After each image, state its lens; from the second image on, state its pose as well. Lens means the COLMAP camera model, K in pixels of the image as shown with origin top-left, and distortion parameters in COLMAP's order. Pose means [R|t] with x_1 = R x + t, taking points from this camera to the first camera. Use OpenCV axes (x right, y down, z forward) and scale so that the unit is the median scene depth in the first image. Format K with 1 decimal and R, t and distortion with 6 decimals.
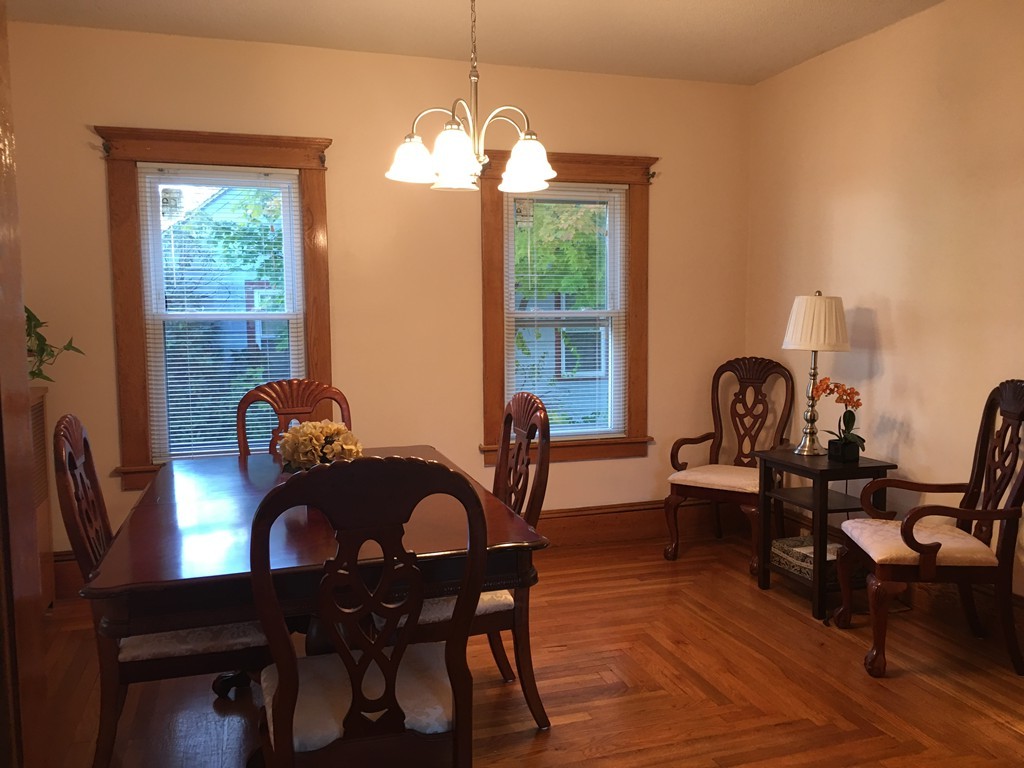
lens RADIAL K [[850.9, 0, 519.4], [0, 850.9, 377.6], [0, 0, 1]] dist [0.054244, -0.077524]
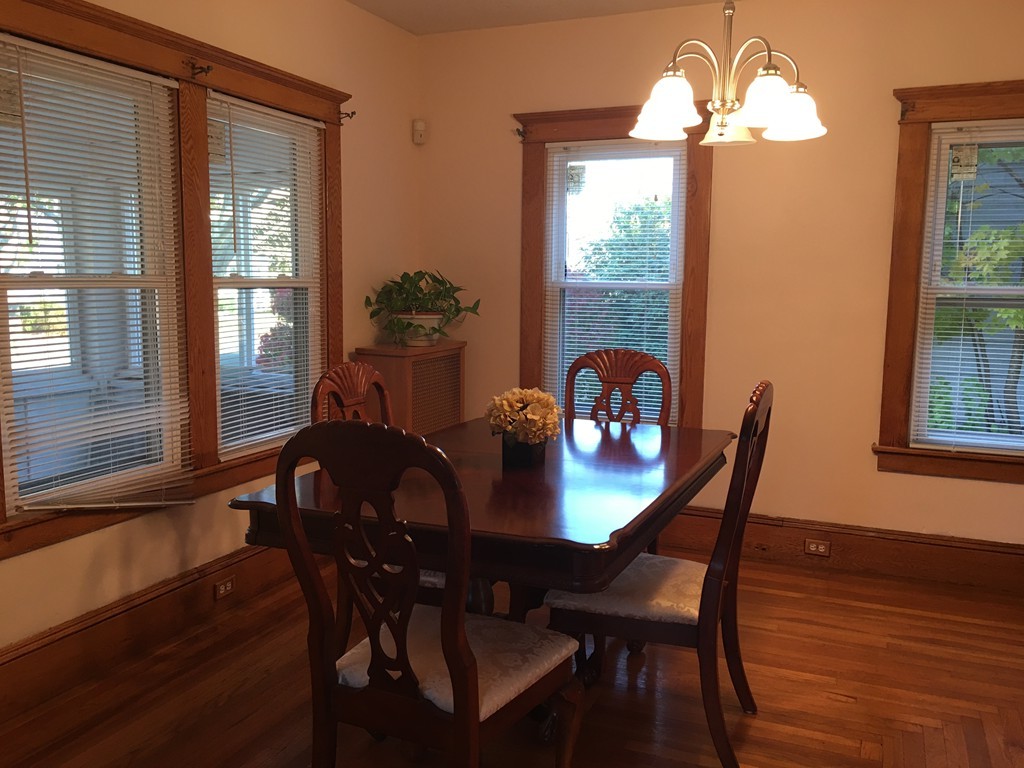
lens RADIAL K [[850.9, 0, 519.4], [0, 850.9, 377.6], [0, 0, 1]] dist [0.054244, -0.077524]
pose [[0.761595, 0.090690, -0.641676, 0.286120], [-0.069782, 0.995879, 0.057928, -0.014197], [0.644285, 0.000659, 0.764785, 0.157349]]
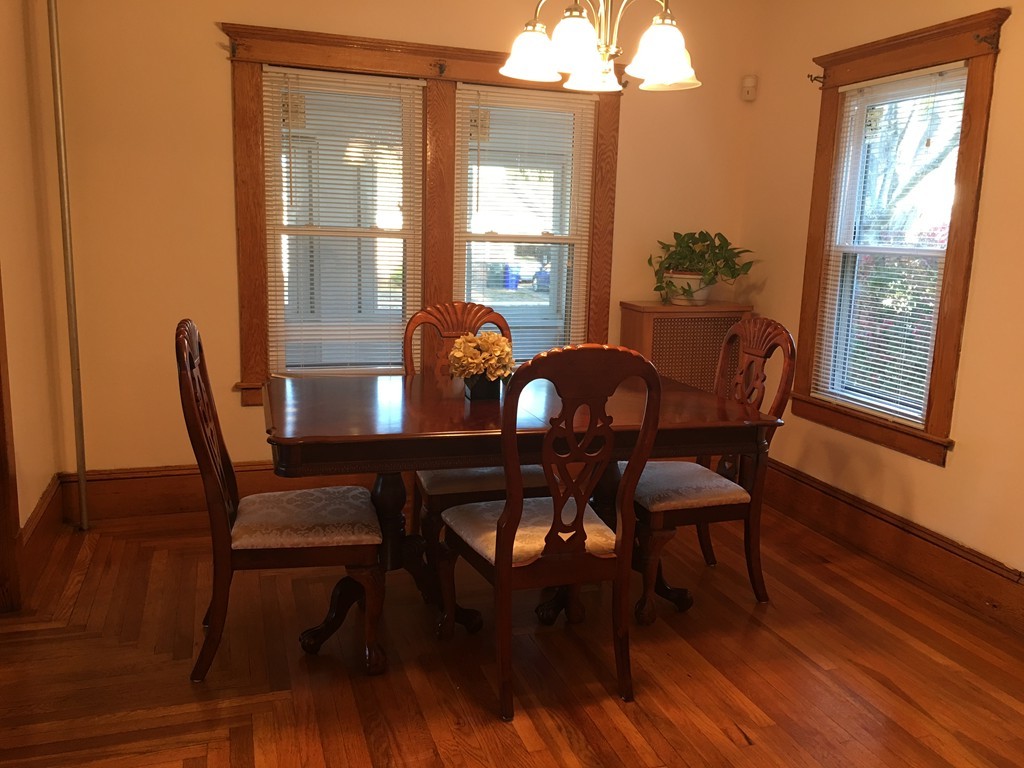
lens RADIAL K [[850.9, 0, 519.4], [0, 850.9, 377.6], [0, 0, 1]] dist [0.054244, -0.077524]
pose [[0.021766, 0.179134, -0.983584, 0.621270], [-0.114434, 0.977797, 0.175548, -0.064814], [0.993192, 0.108734, 0.041782, 0.703691]]
